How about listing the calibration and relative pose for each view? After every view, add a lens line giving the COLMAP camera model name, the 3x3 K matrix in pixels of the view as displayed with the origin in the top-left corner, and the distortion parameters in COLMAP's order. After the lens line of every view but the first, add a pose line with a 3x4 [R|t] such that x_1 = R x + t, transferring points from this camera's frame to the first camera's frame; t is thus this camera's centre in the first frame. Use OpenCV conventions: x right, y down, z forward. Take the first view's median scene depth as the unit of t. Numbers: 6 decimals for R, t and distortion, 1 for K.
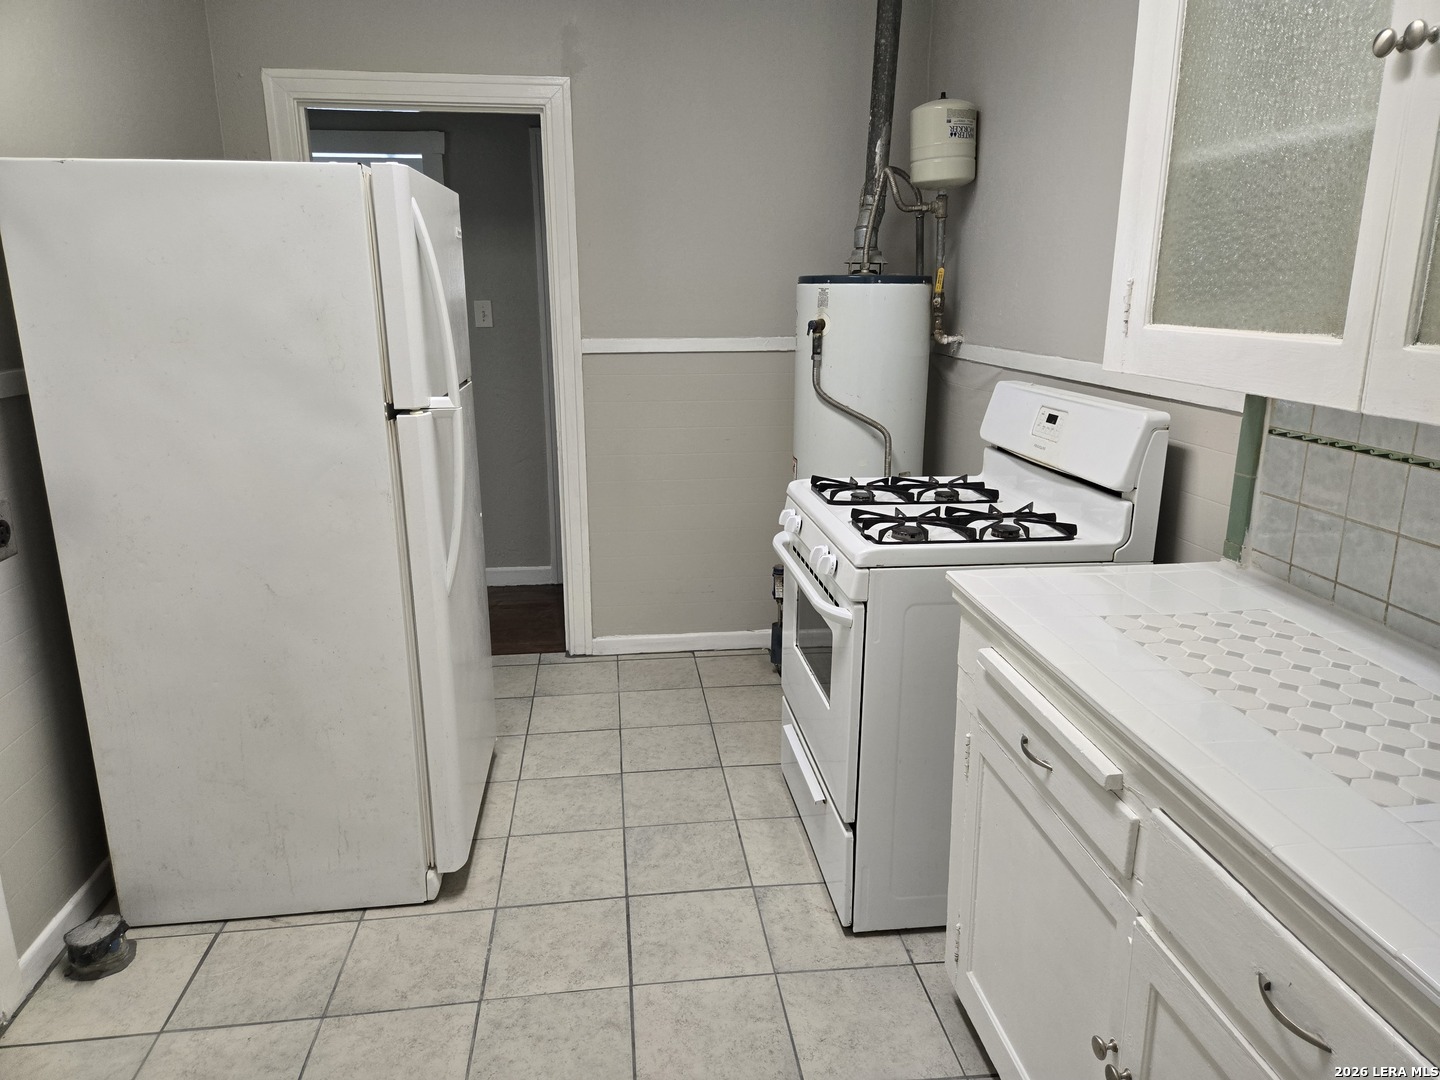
lens RADIAL K [[950.8, 0, 725.7], [0, 950.8, 519.5], [0, 0, 1]] dist [0.103103, -0.086133]
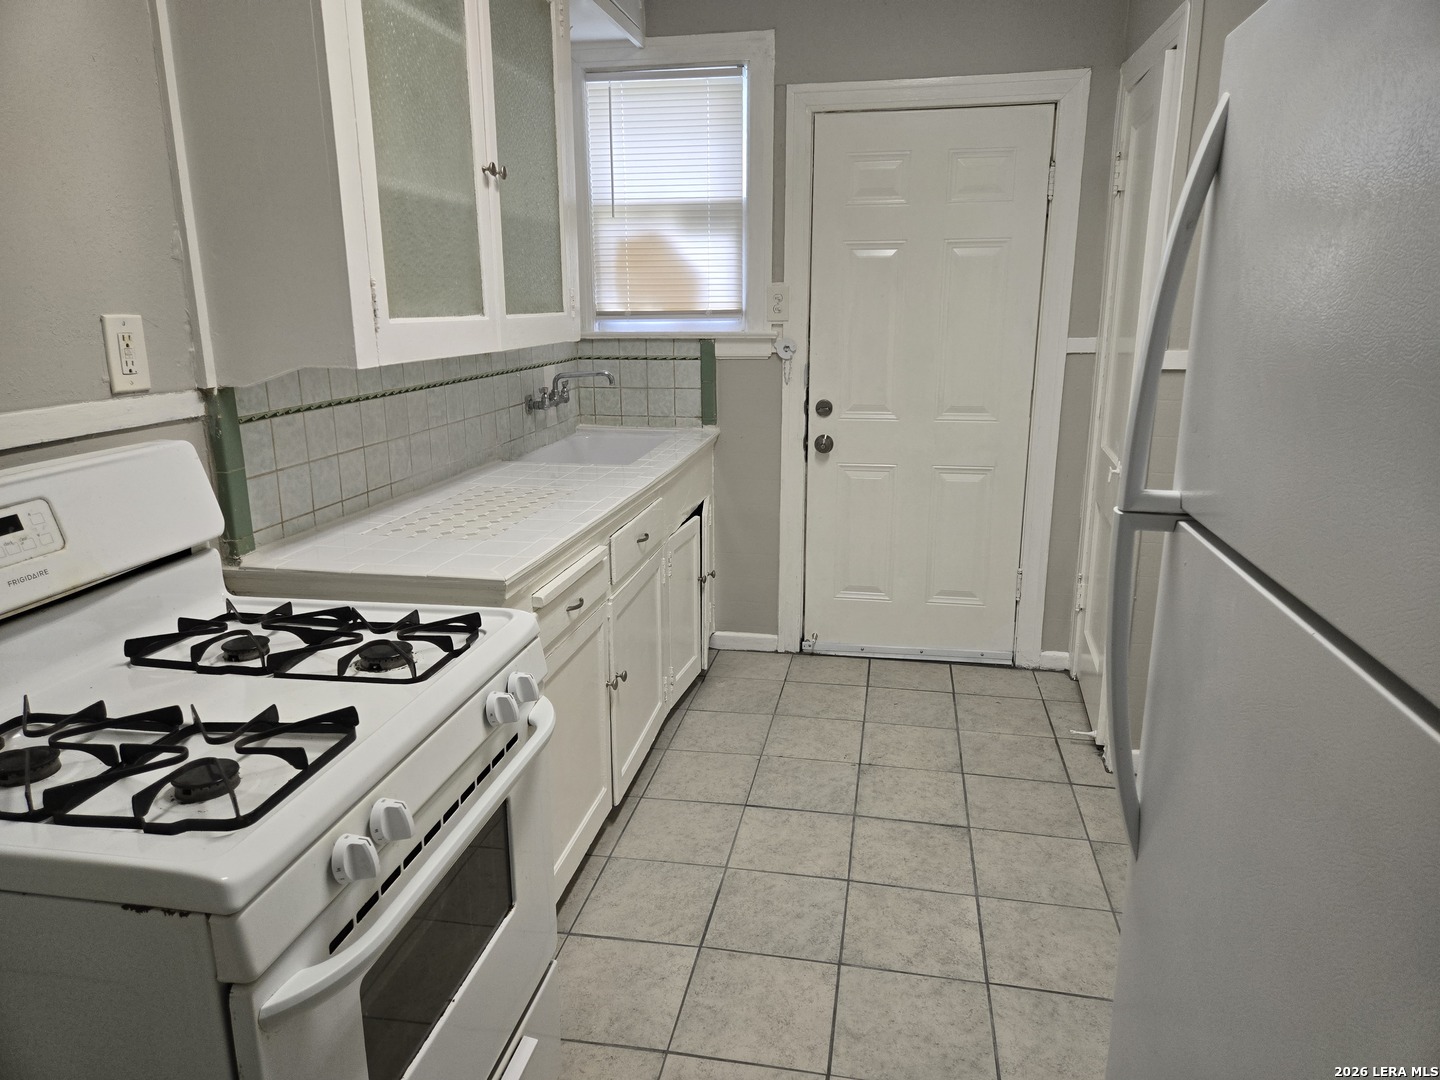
lens RADIAL K [[950.8, 0, 725.7], [0, 950.8, 519.5], [0, 0, 1]] dist [0.103103, -0.086133]
pose [[-0.950519, -0.066250, 0.303519, -0.297428], [0.079274, 0.892929, 0.443162, -0.449259], [-0.300381, 0.445295, -0.843495, 1.887304]]
